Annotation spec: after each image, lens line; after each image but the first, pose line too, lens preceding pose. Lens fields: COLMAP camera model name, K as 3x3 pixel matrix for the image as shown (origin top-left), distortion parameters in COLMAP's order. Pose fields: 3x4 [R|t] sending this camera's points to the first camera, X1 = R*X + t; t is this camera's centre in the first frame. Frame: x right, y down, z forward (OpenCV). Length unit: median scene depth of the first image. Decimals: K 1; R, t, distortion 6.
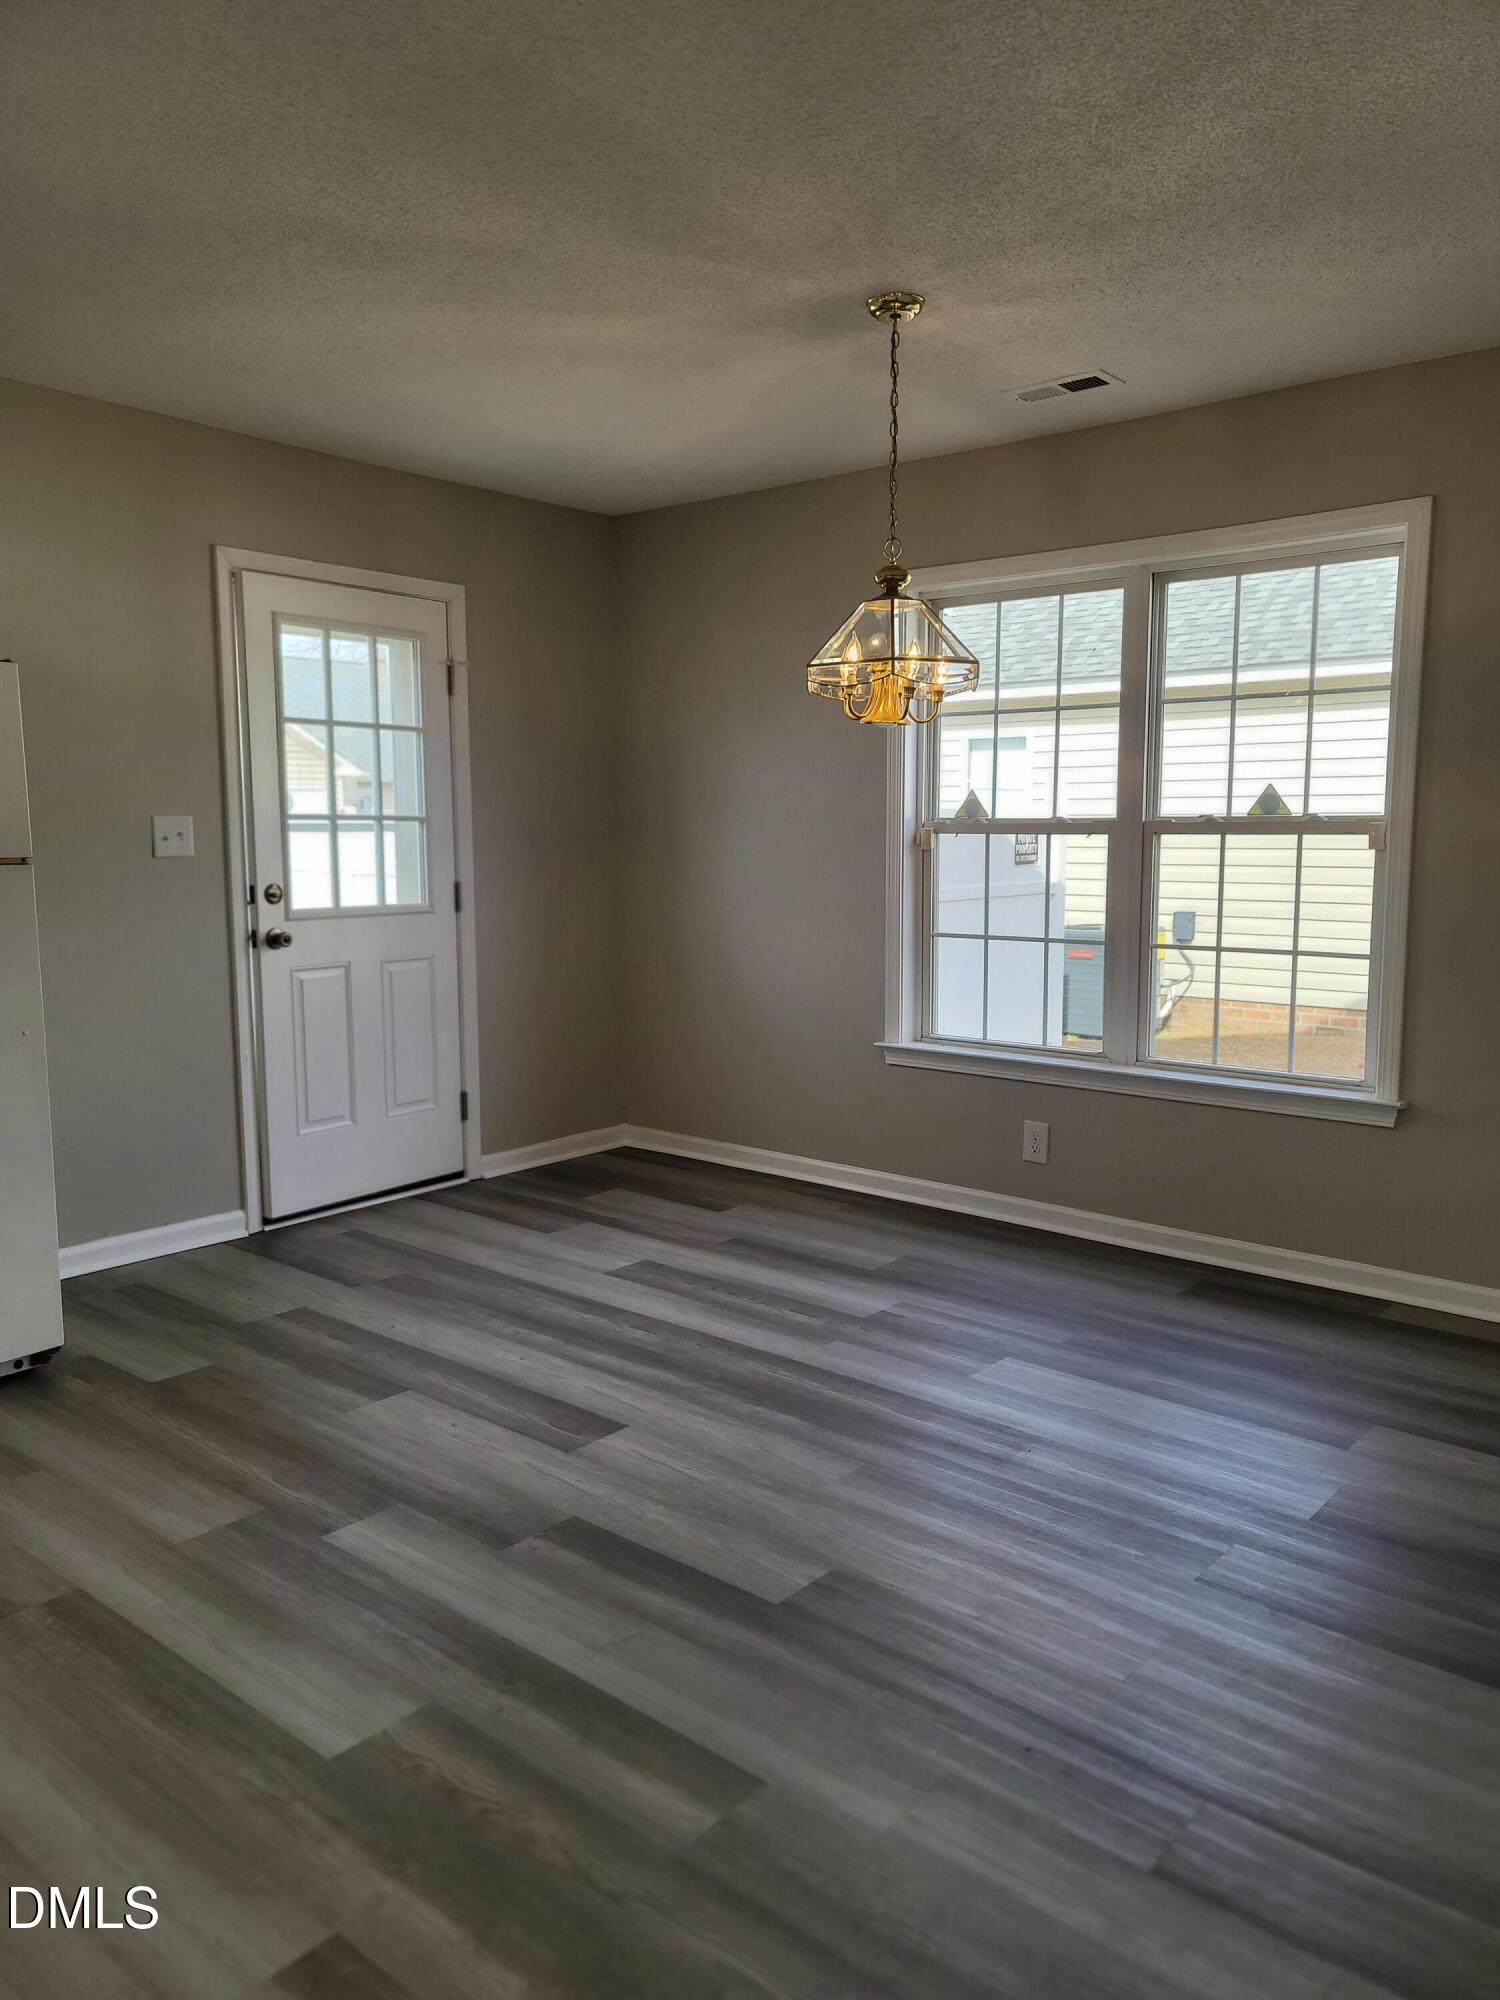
lens RADIAL K [[1464.9, 0, 750.0], [0, 1464.9, 1000.0], [0, 0, 1]] dist [0.037655, -0.013926]
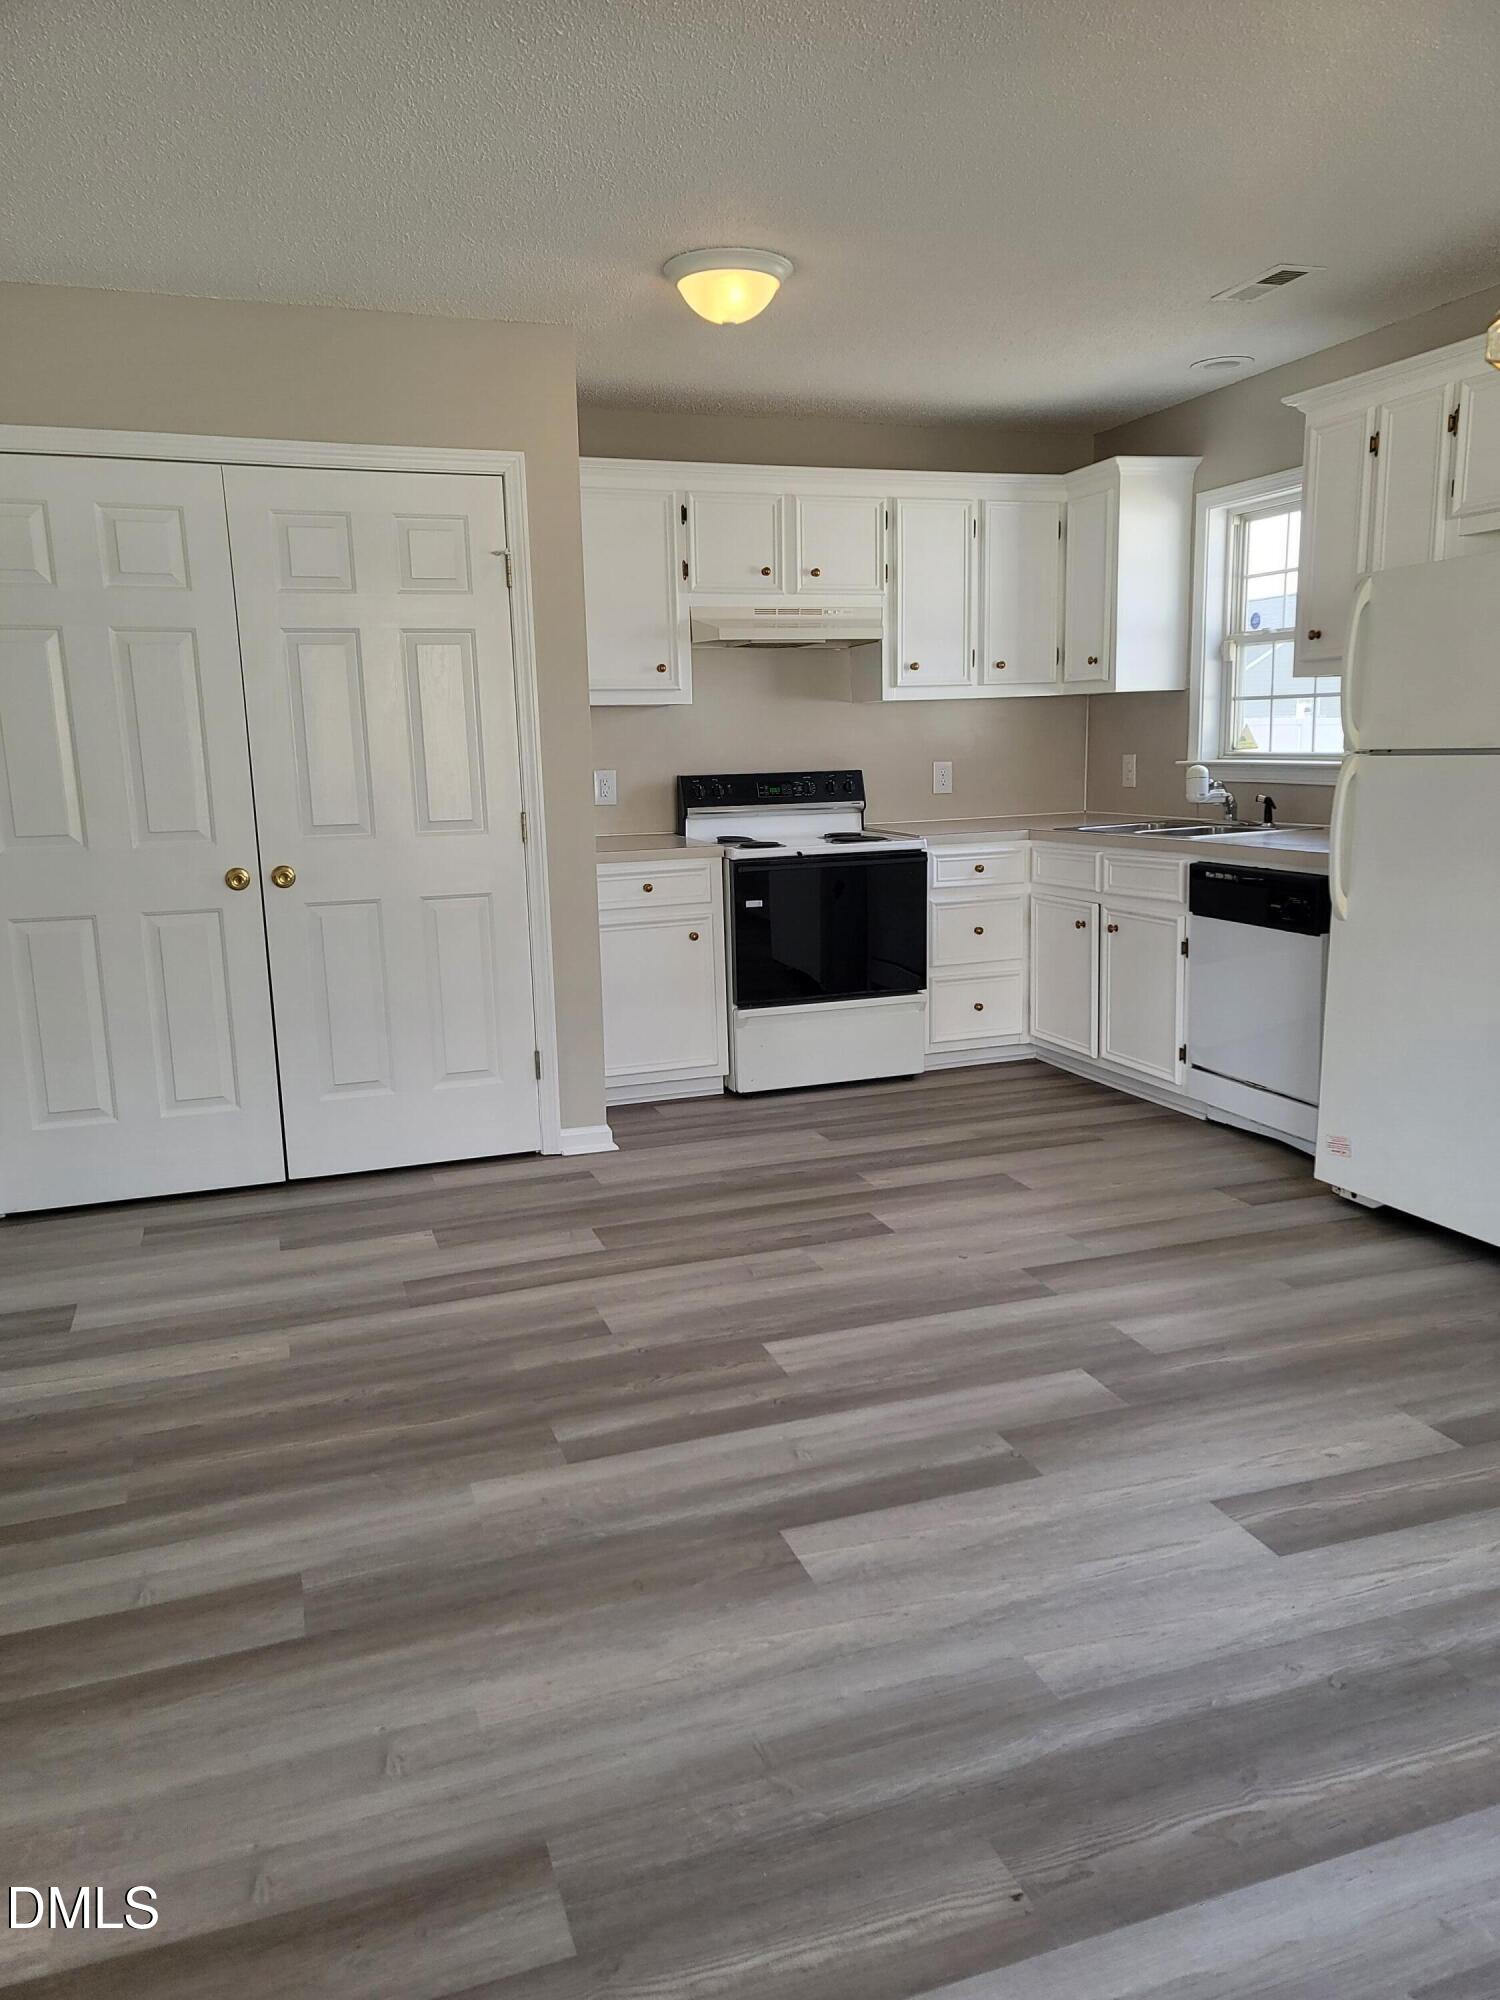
lens RADIAL K [[1461.4, 0, 750.9], [0, 1461.4, 990.6], [0, 0, 1]] dist [0.072916, -0.073387]
pose [[-0.506627, 0.163762, -0.846470, 0.615852], [-0.074383, 0.969832, 0.232148, -0.128850], [0.858951, 0.180576, -0.479162, 1.065789]]
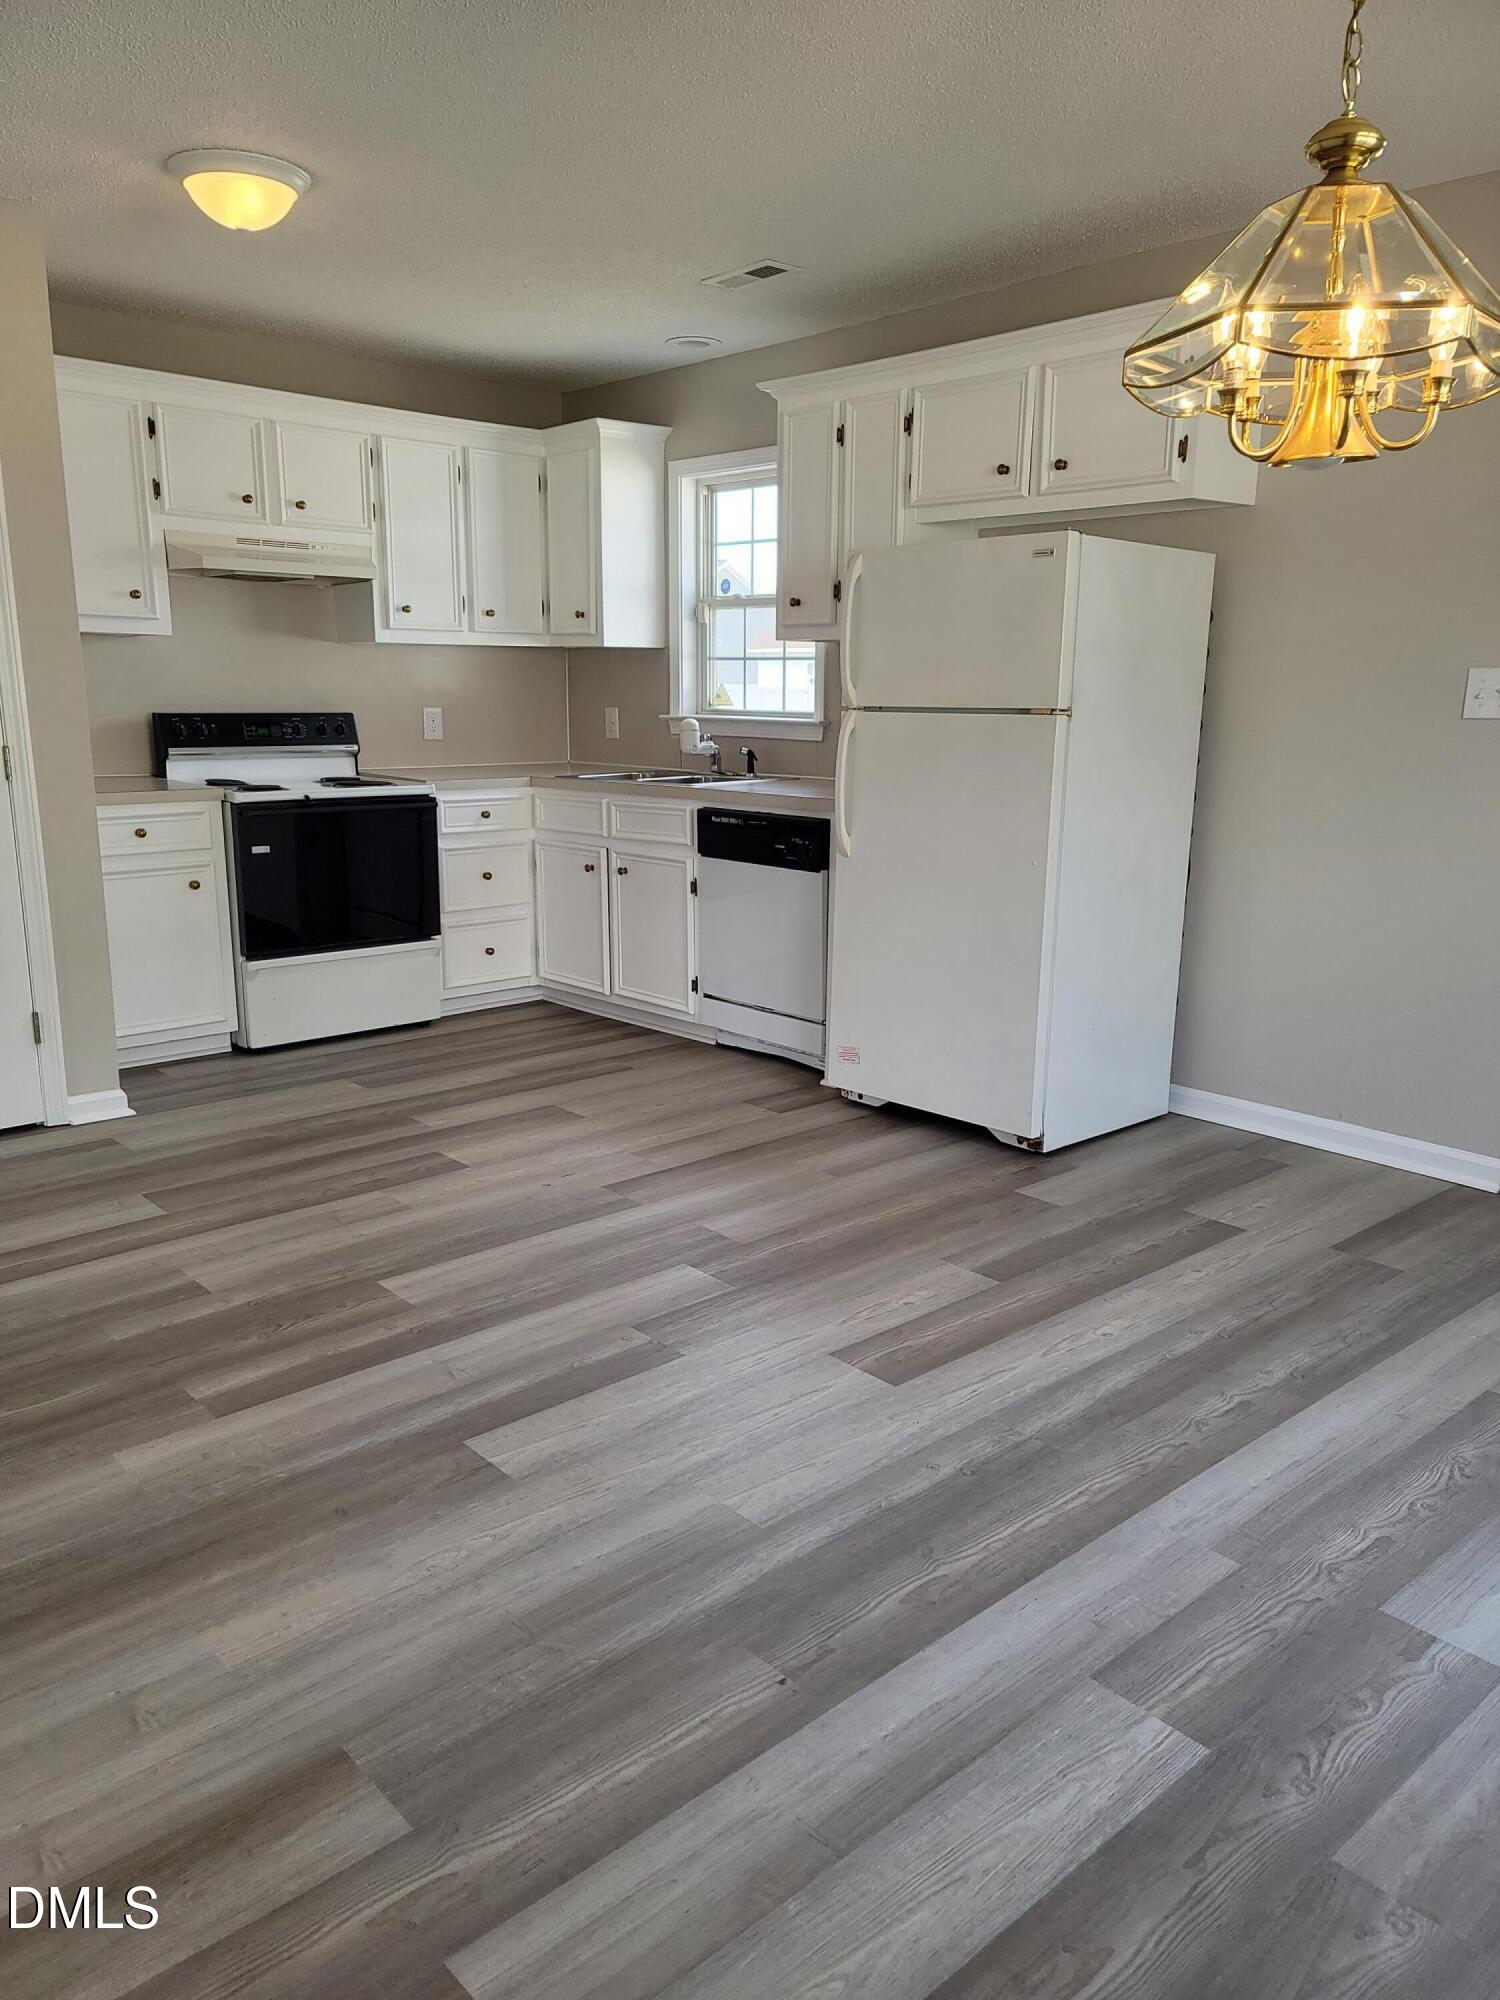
lens RADIAL K [[1464.9, 0, 750.0], [0, 1464.9, 1000.0], [0, 0, 1]] dist [0.037655, -0.013926]
pose [[-0.131214, 0.210581, -0.968730, 0.704350], [-0.125770, 0.965747, 0.226968, -0.110740], [0.983344, 0.151619, -0.100234, 0.960399]]
